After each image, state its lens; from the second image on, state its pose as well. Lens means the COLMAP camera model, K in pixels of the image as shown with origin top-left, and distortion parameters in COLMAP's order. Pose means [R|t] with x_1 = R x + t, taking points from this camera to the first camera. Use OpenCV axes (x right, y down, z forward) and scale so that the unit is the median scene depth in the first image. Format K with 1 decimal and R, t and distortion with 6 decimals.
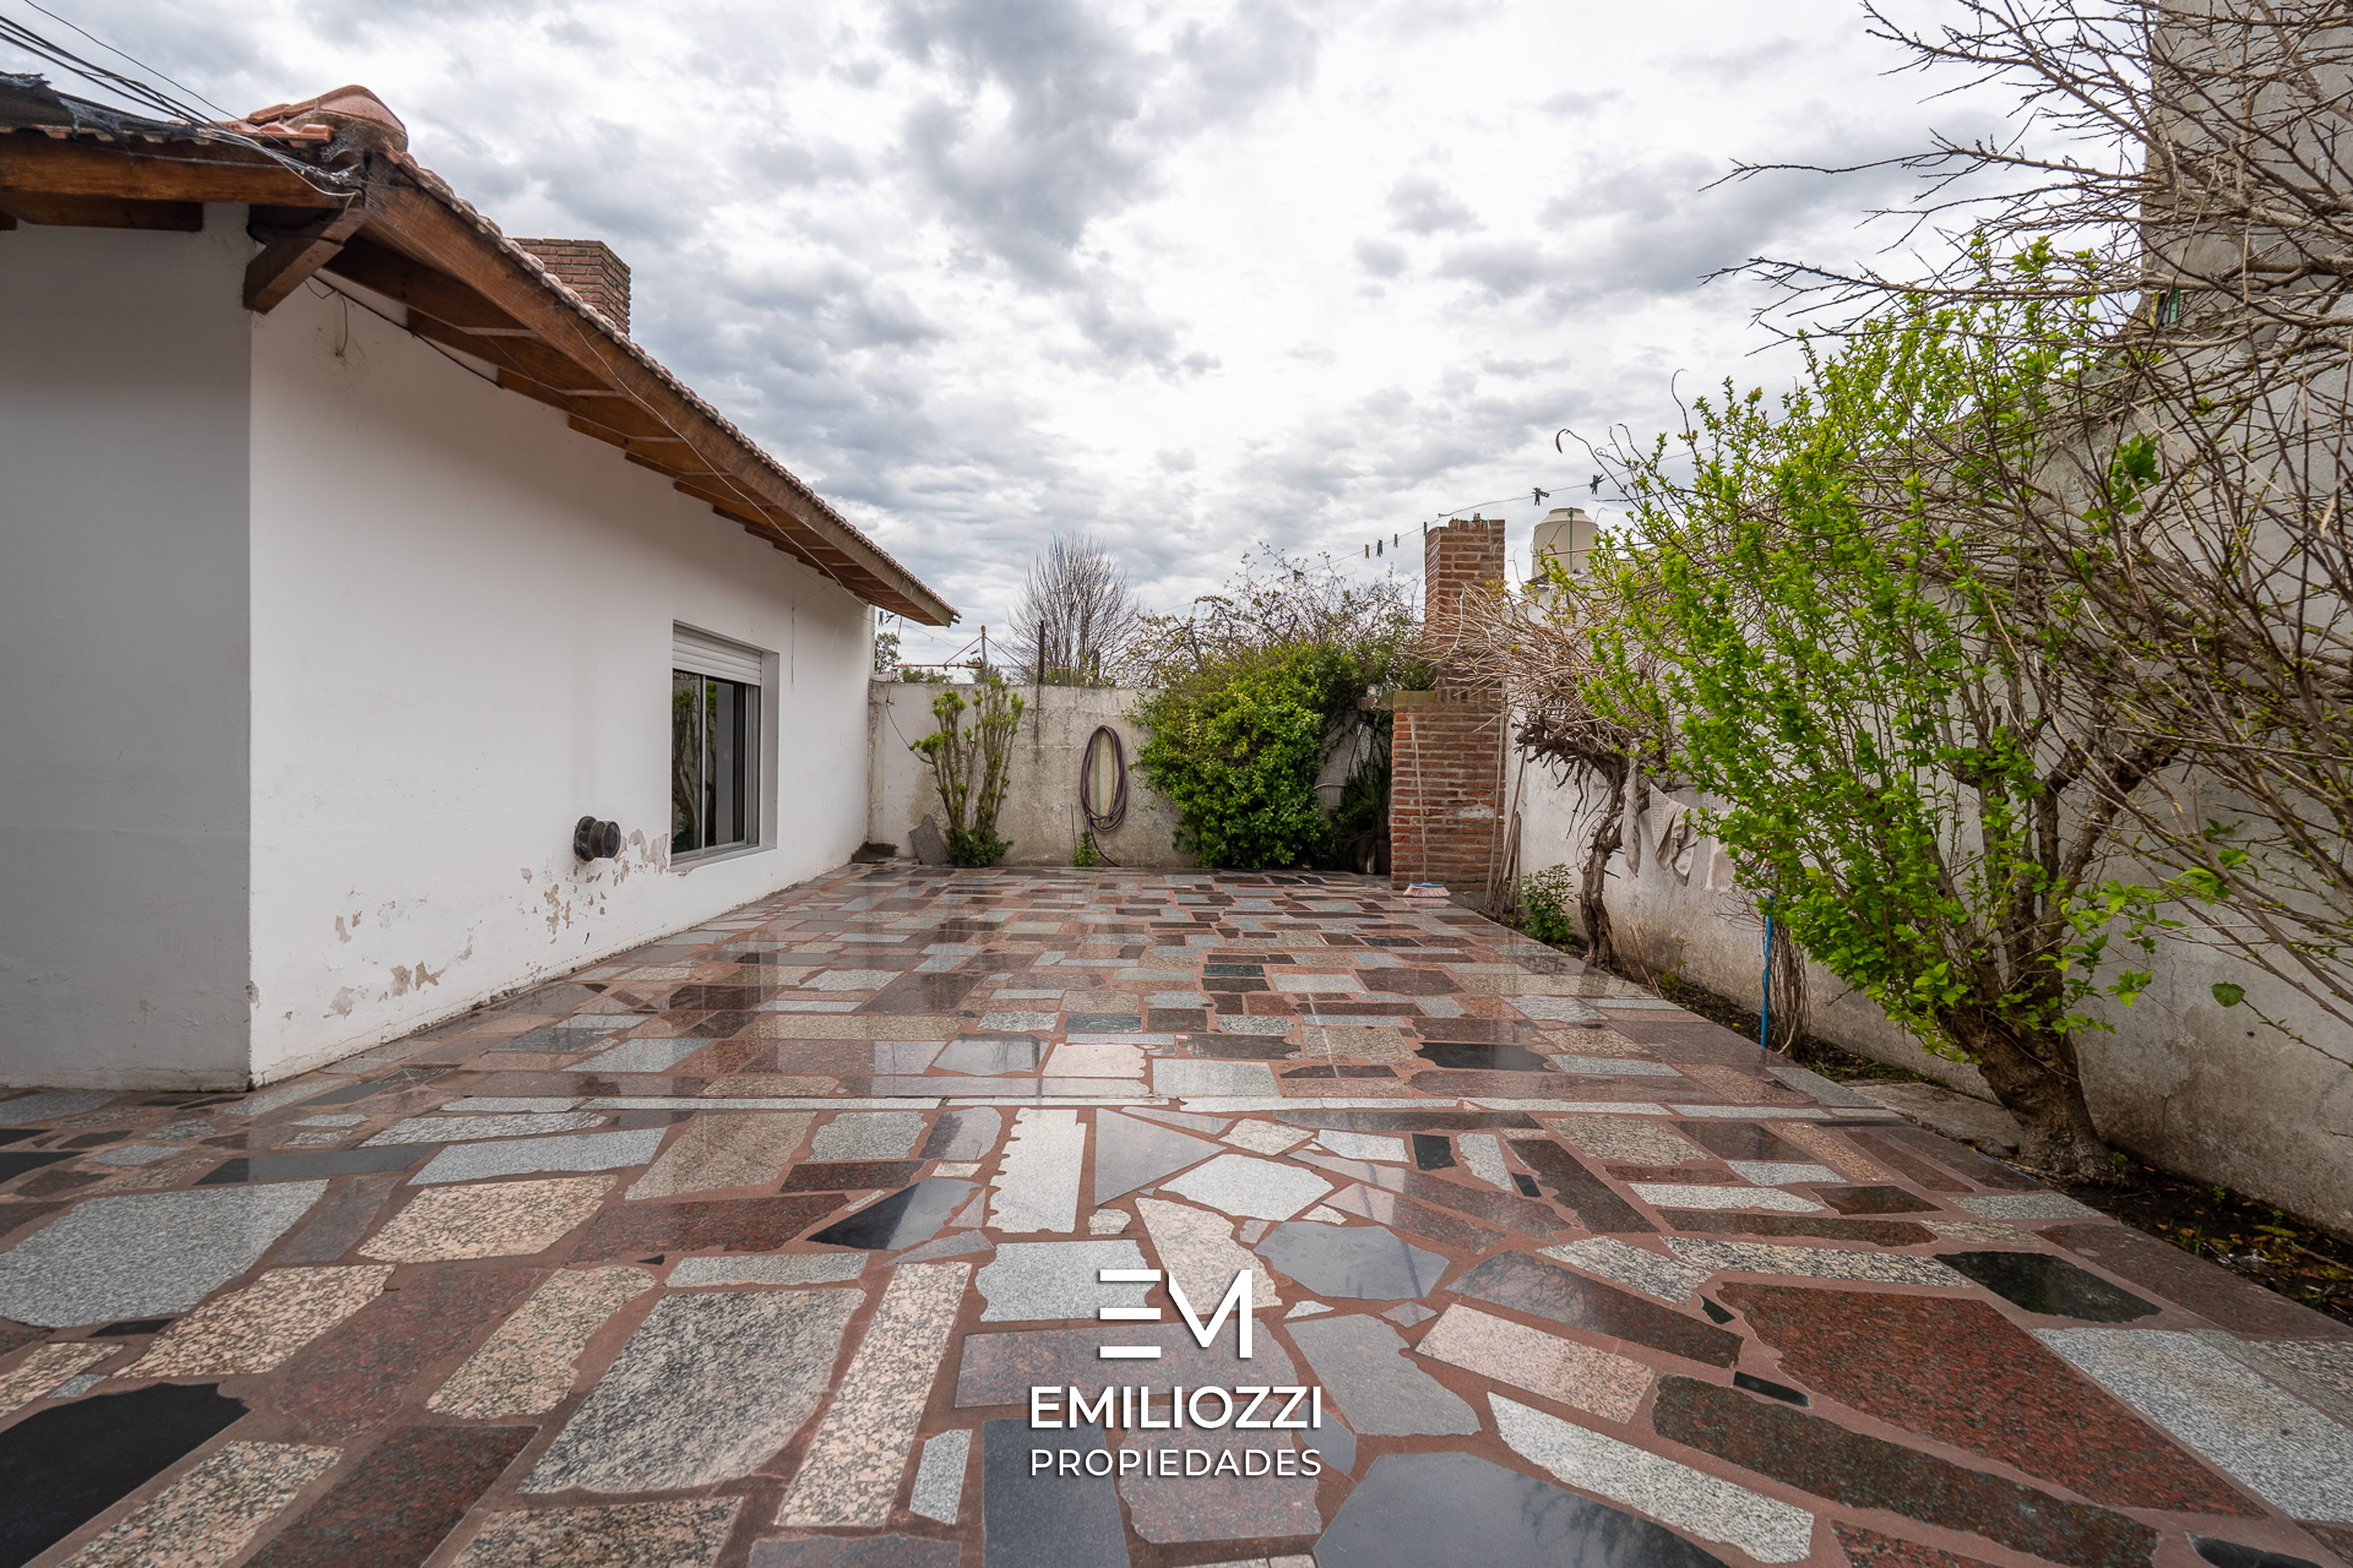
lens RADIAL K [[1066.3, 0, 1201.7], [0, 1066.3, 792.4], [0, 0, 1]] dist [0.002242, -0.000331]
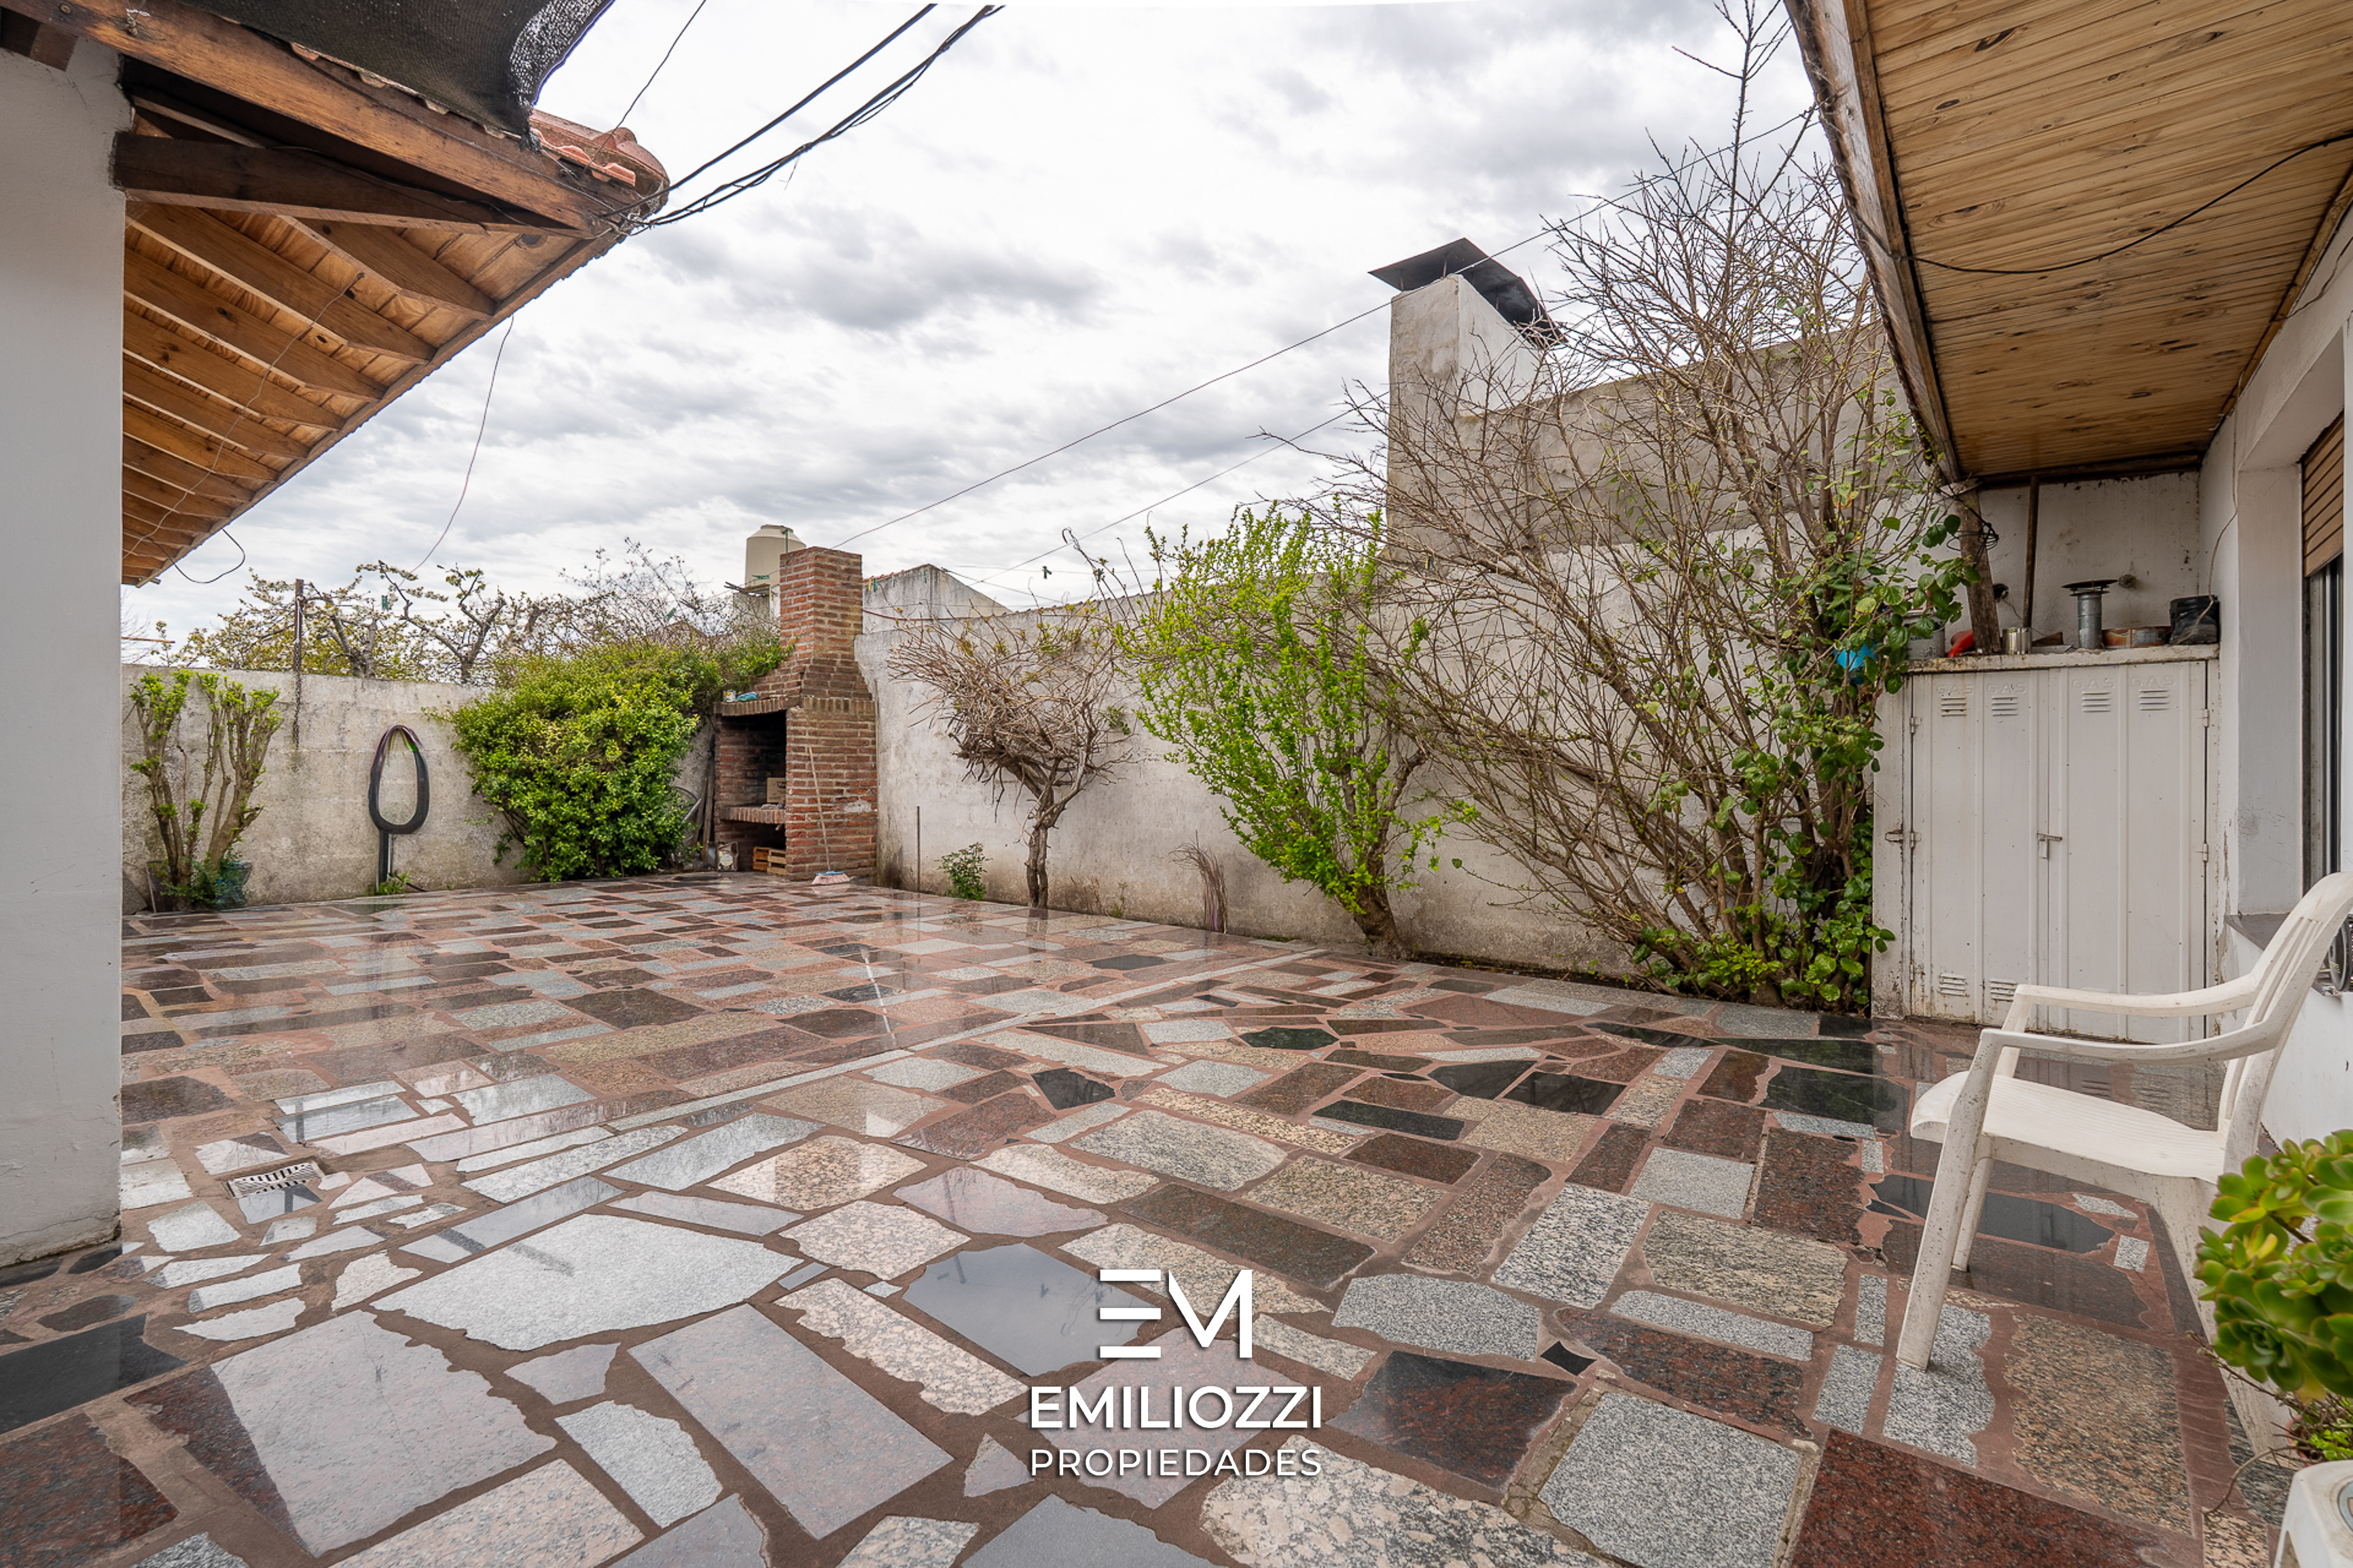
lens RADIAL K [[1075.2, 0, 1183.5], [0, 1075.2, 777.2], [0, 0, 1]] dist [-0.001238, 0.000481]
pose [[0.645505, -0.022512, 0.763424, -0.837055], [0.028803, 0.999572, 0.005122, -0.020116], [-0.763213, 0.018682, 0.645877, -0.046829]]
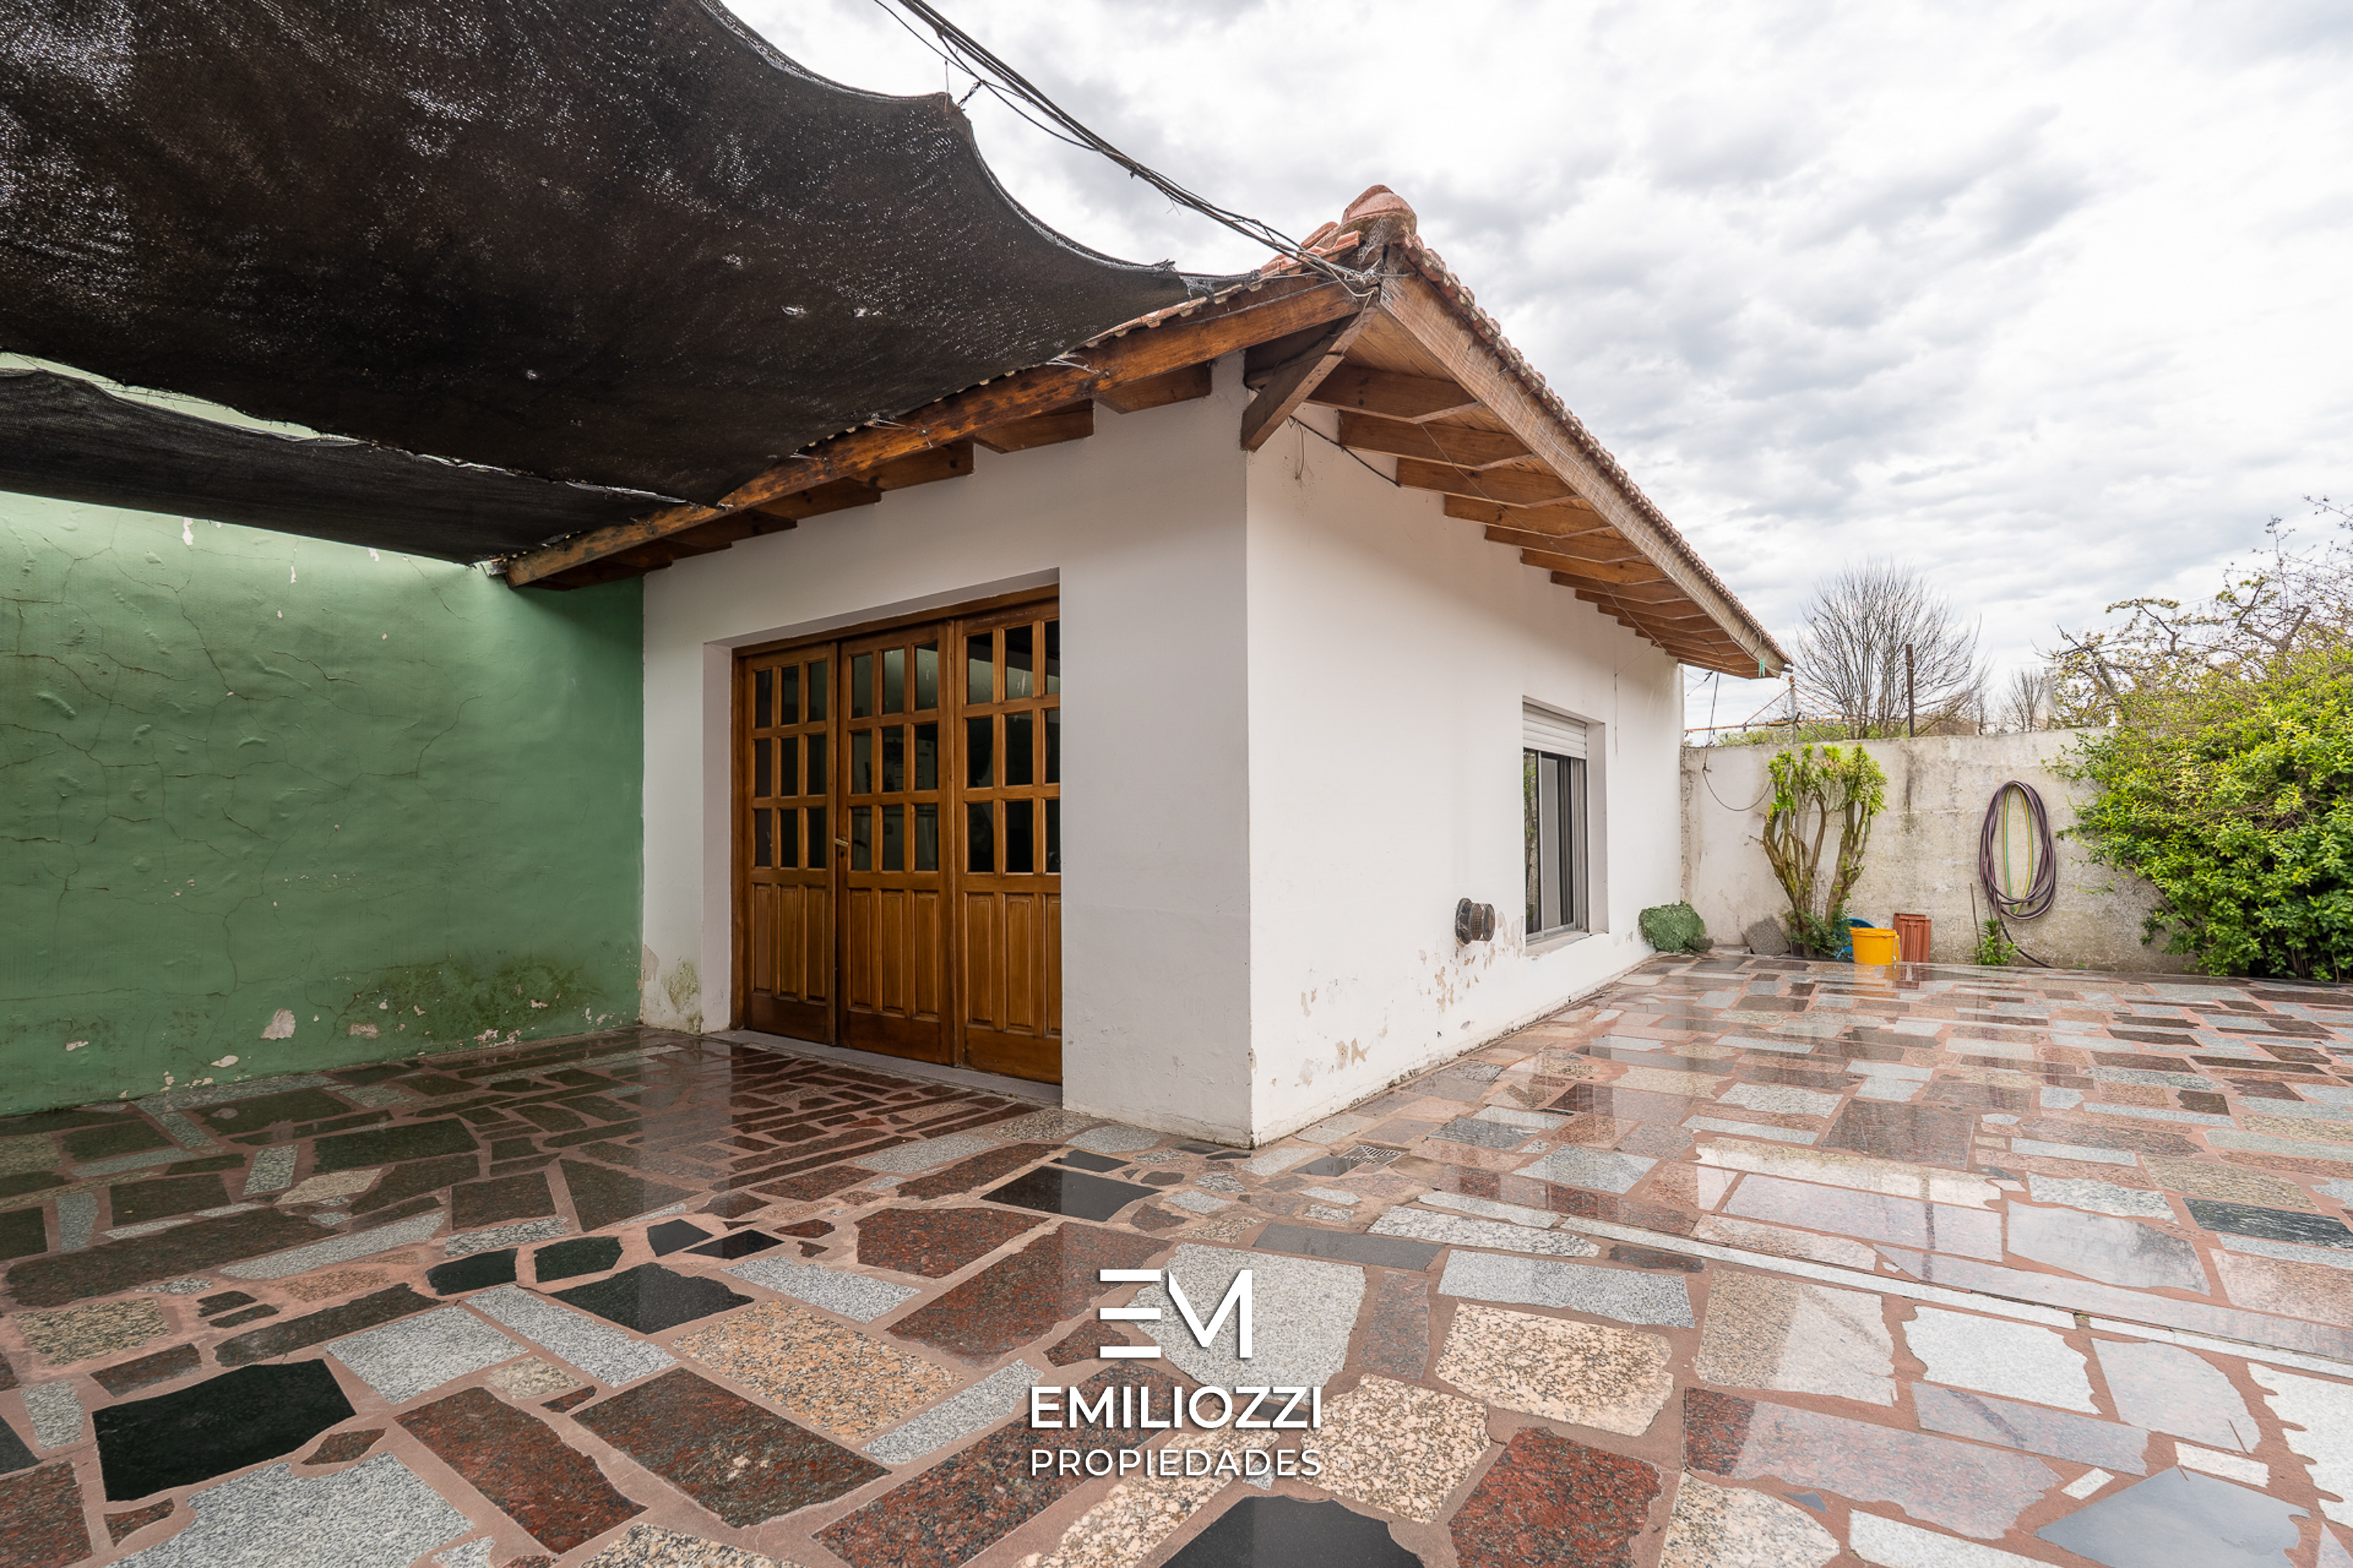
lens RADIAL K [[1066.5, 0, 1176.7], [0, 1066.5, 820.7], [0, 0, 1]] dist [-0.001182, -0.000242]
pose [[0.784750, -0.036667, -0.618727, -0.223739], [0.008240, 0.998778, -0.048739, -0.004644], [0.619757, 0.033150, 0.784093, 0.069091]]
